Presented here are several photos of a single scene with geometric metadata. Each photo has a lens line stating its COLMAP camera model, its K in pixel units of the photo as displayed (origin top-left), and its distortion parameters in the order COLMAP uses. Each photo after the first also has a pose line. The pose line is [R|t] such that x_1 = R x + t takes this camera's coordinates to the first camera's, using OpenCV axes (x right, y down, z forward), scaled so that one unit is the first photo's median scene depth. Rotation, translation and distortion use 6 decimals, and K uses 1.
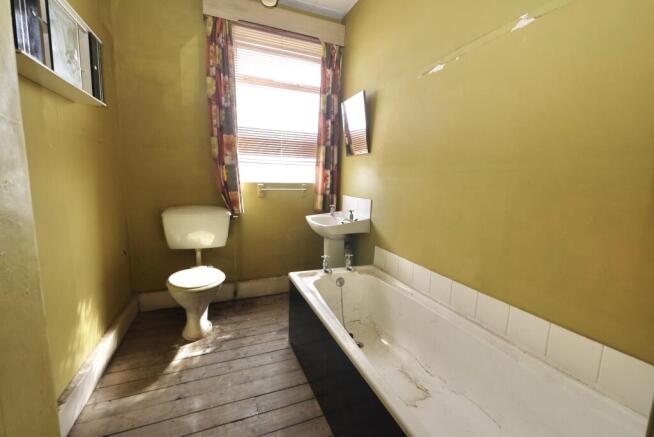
lens RADIAL K [[278.0, 0, 326.9], [0, 278.0, 211.4], [0, 0, 1]] dist [-0.001199, -0.000444]
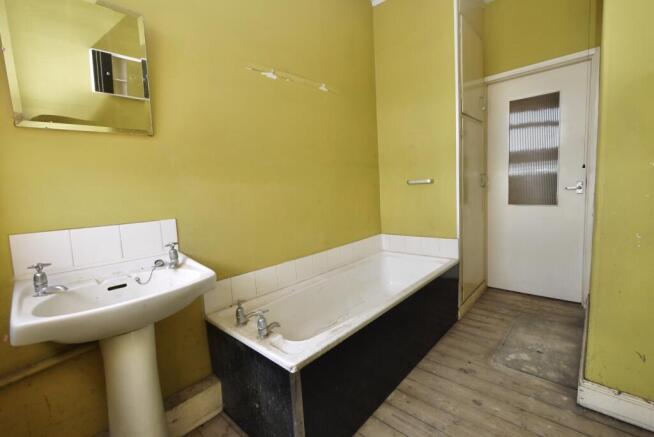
lens RADIAL K [[278.0, 0, 326.9], [0, 278.0, 211.4], [0, 0, 1]] dist [-0.001199, -0.000444]
pose [[-0.408958, -0.113935, 0.905413, -0.725284], [0.124835, 0.975863, 0.179186, -0.177712], [-0.903974, 0.186307, -0.384864, 1.346626]]
